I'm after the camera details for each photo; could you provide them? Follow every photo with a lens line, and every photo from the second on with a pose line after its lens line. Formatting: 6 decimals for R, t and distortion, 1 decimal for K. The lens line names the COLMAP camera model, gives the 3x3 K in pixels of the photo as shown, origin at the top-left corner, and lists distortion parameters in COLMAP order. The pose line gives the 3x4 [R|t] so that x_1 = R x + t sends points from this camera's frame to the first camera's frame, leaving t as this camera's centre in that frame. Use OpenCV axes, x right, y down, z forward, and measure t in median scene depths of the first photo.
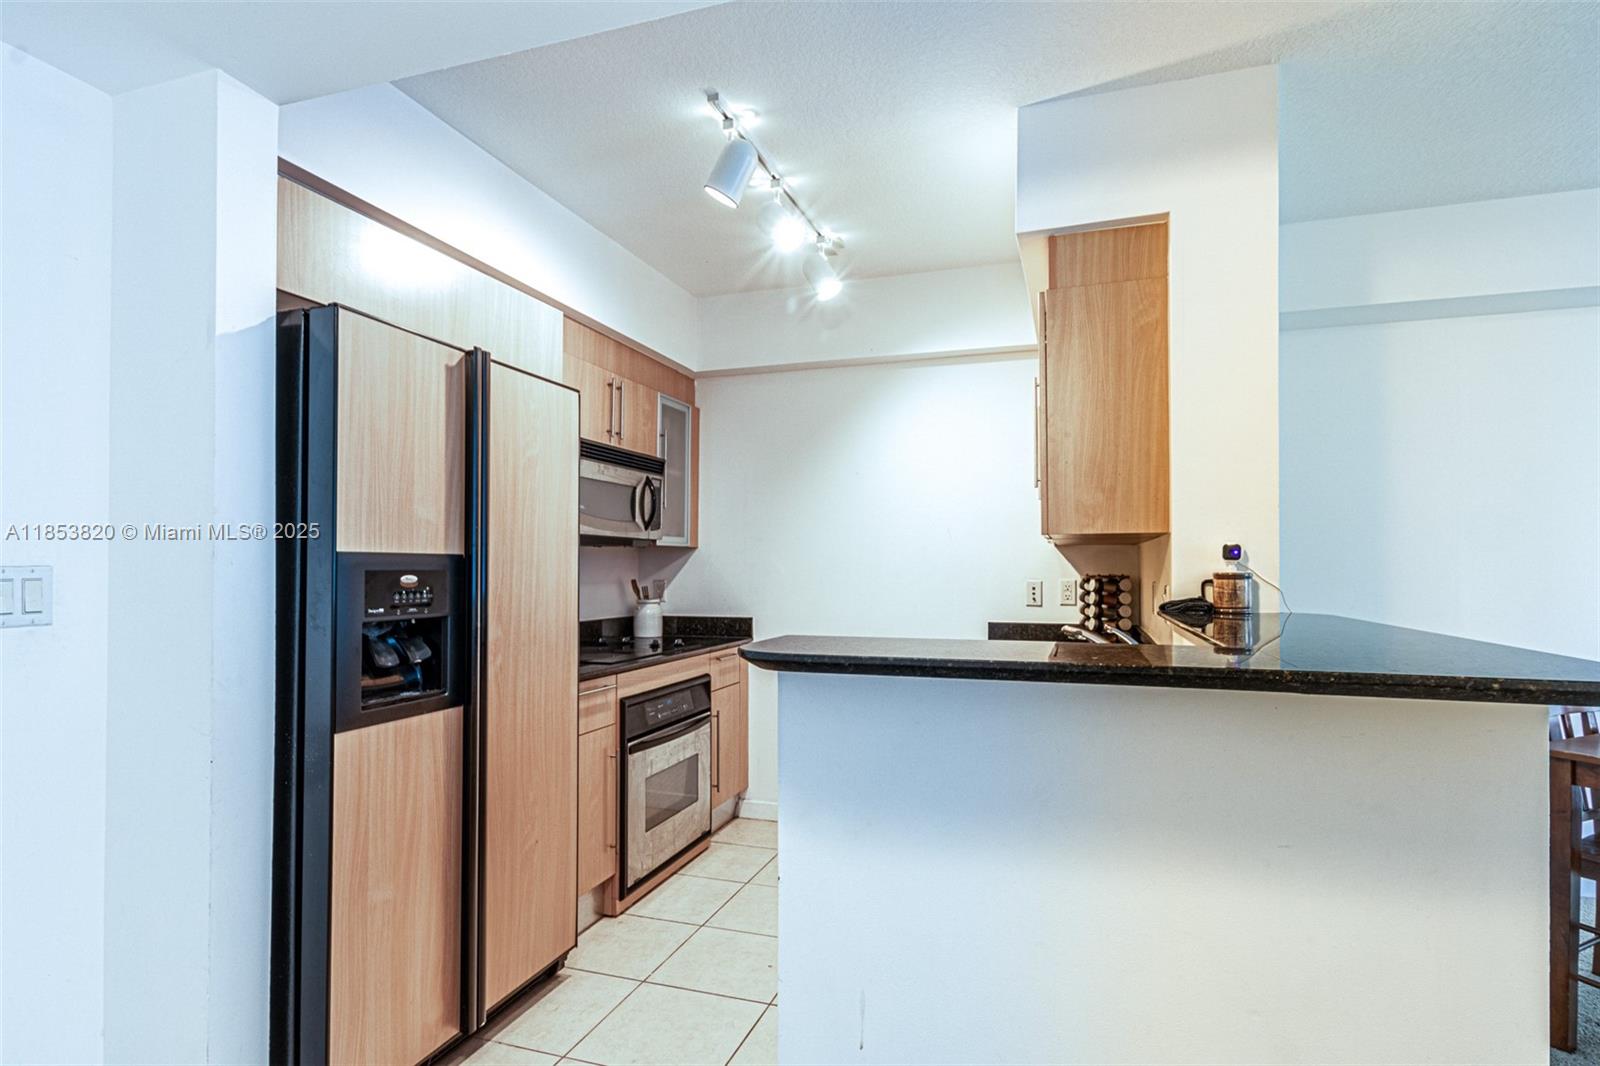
lens RADIAL K [[827.9, 0, 801.5], [0, 827.9, 554.6], [0, 0, 1]] dist [-0.004642, -0.000321]
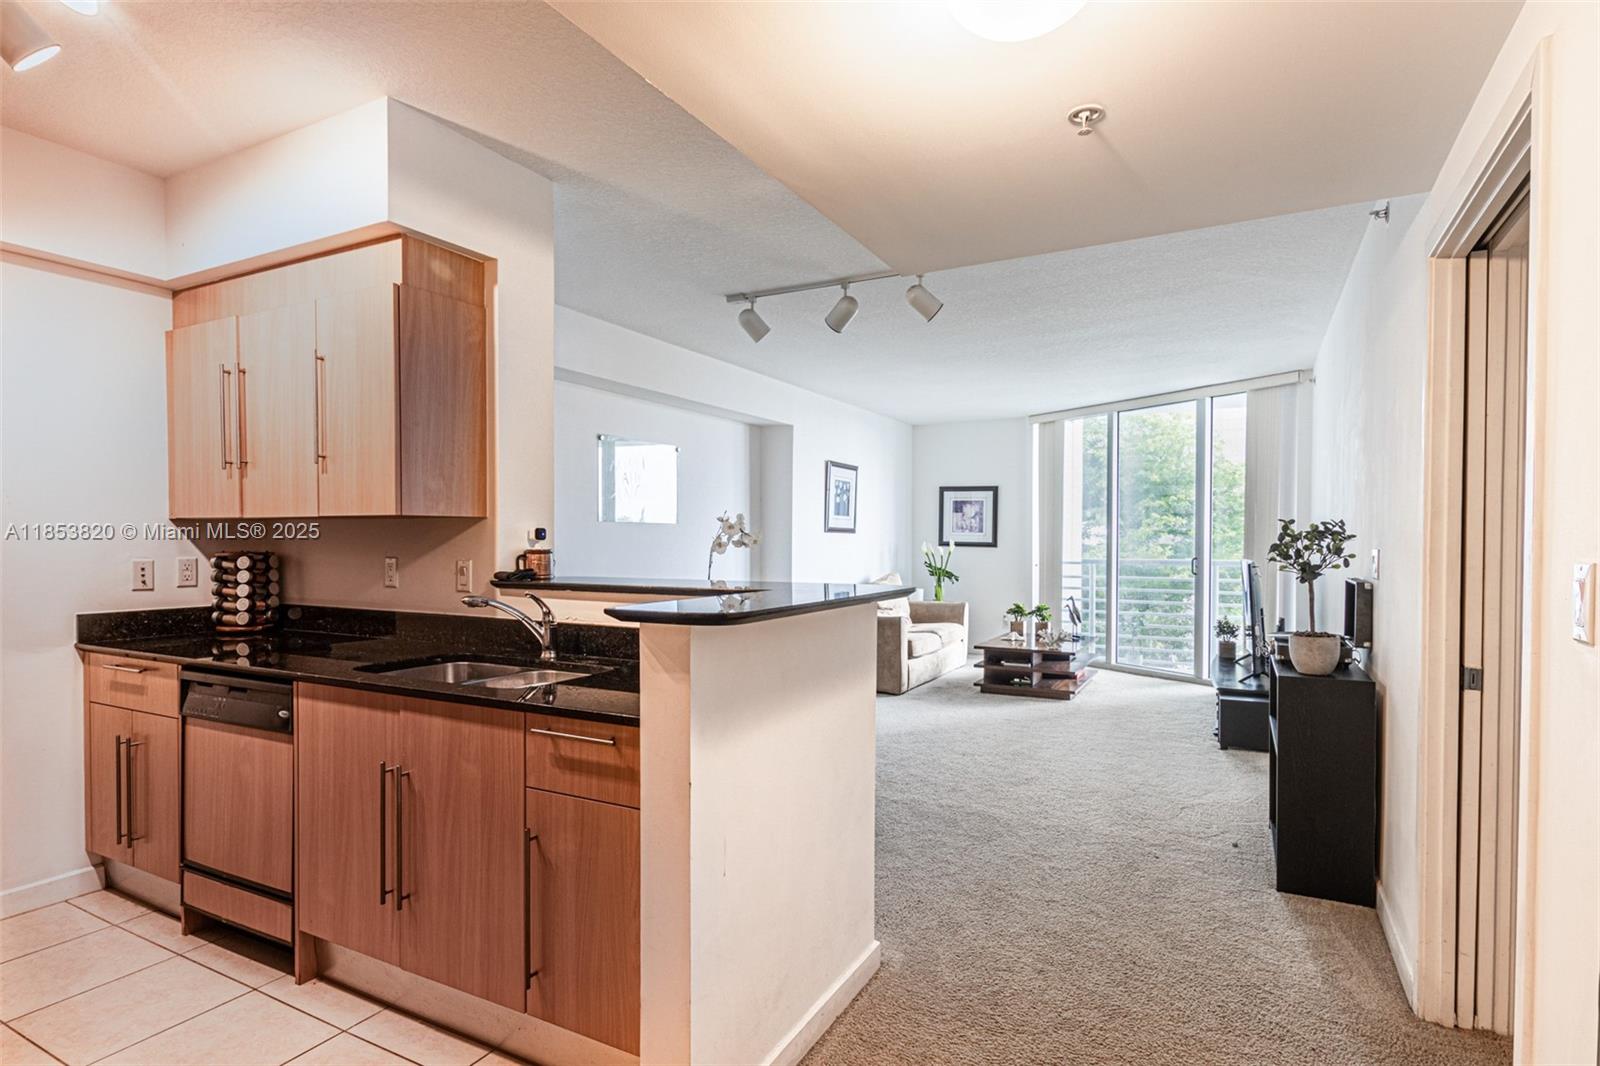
lens RADIAL K [[827.9, 0, 801.5], [0, 827.9, 554.6], [0, 0, 1]] dist [-0.004642, -0.000321]
pose [[0.156717, -0.017490, 0.987489, -0.672396], [-0.017409, 0.999639, 0.020468, -0.003885], [-0.987490, -0.020398, 0.156356, 0.324676]]
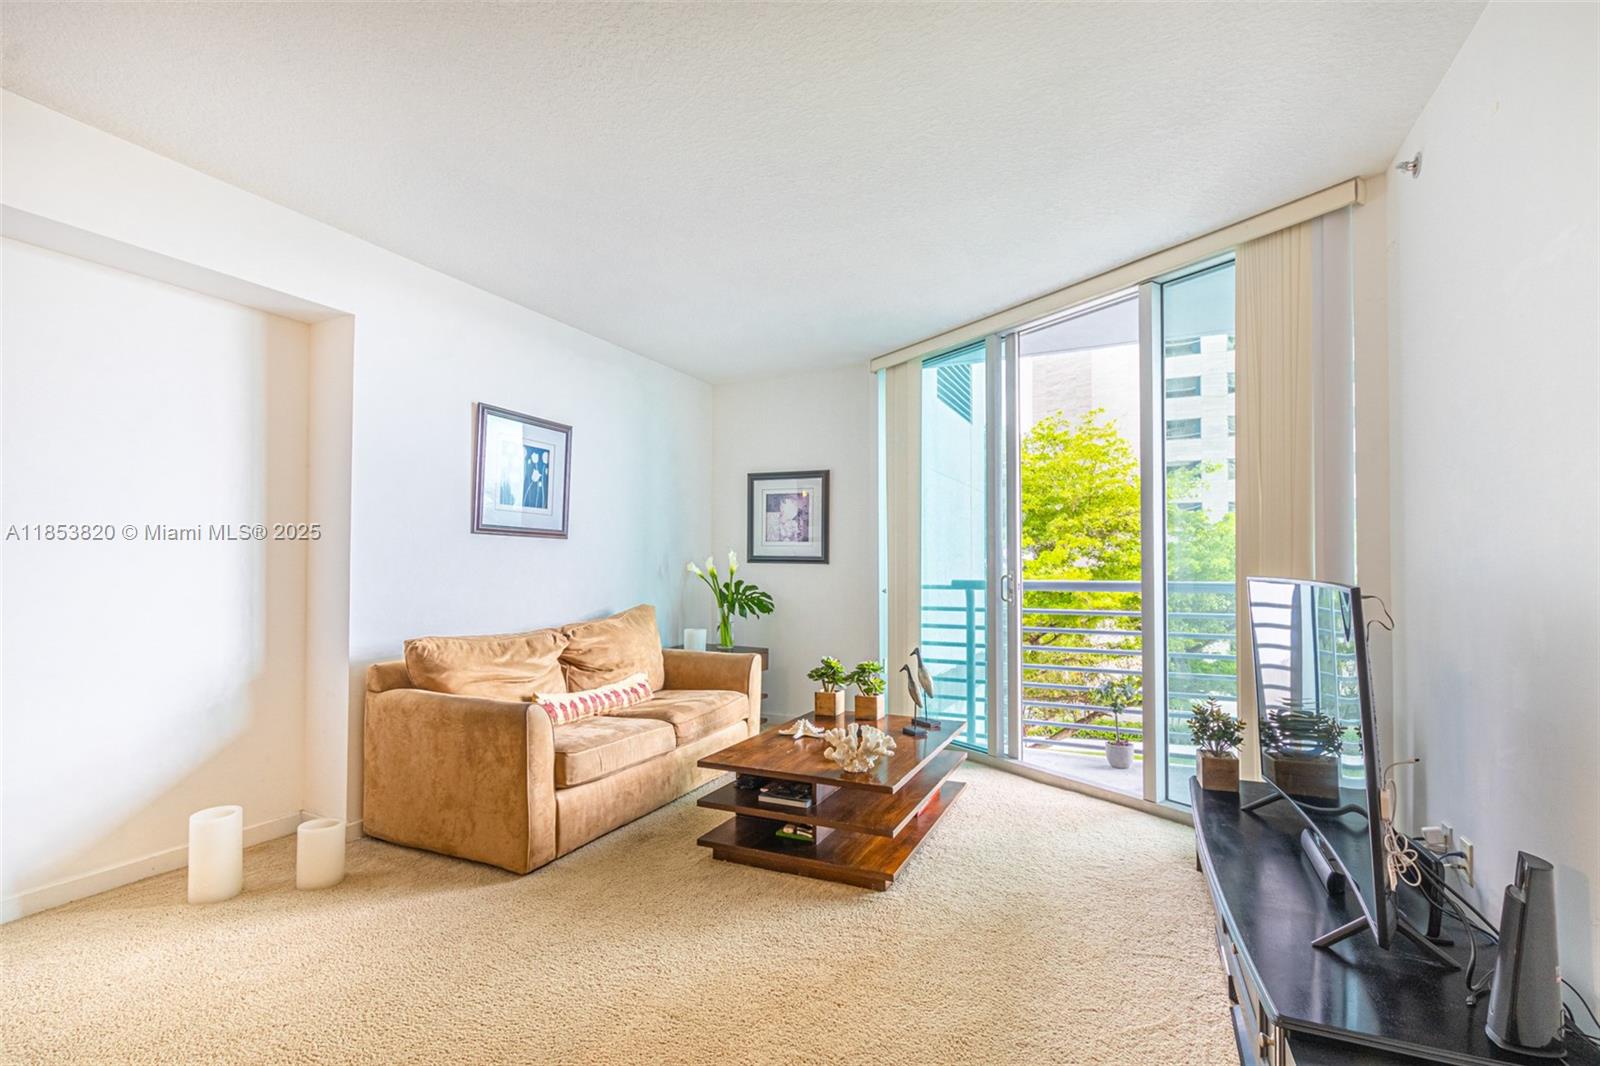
lens RADIAL K [[728.3, 0, 802.2], [0, 728.3, 553.4], [0, 0, 1]] dist [0.001240, 0.000391]
pose [[0.104849, 0.019973, 0.994288, 1.088973], [-0.014698, 0.999720, -0.018532, 0.035893], [-0.994380, -0.012671, 0.105113, -0.128727]]
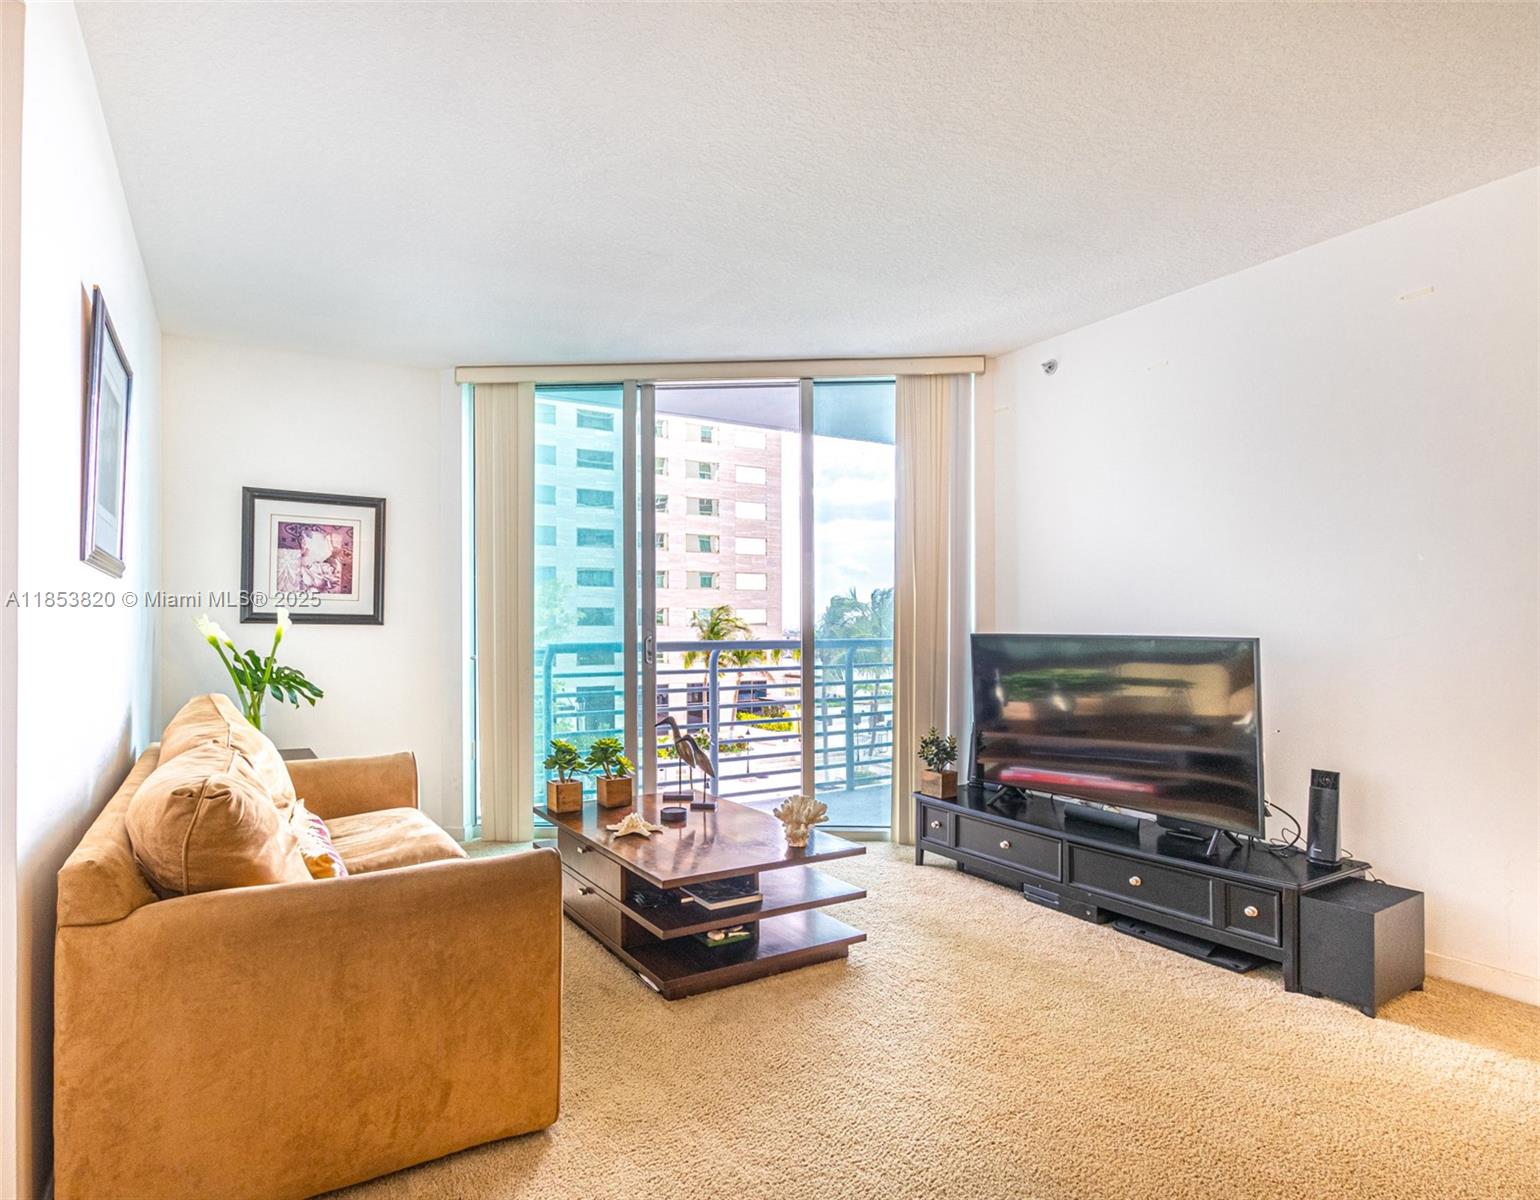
lens RADIAL K [[822.4, 0, 673.7], [0, 822.4, 623.0], [0, 0, 1]] dist [0.000646, 0.000306]
pose [[-0.736632, 0.007574, 0.676252, 1.568103], [-0.004941, 0.999850, -0.016580, 0.048703], [-0.676276, -0.015555, -0.736484, 0.958776]]
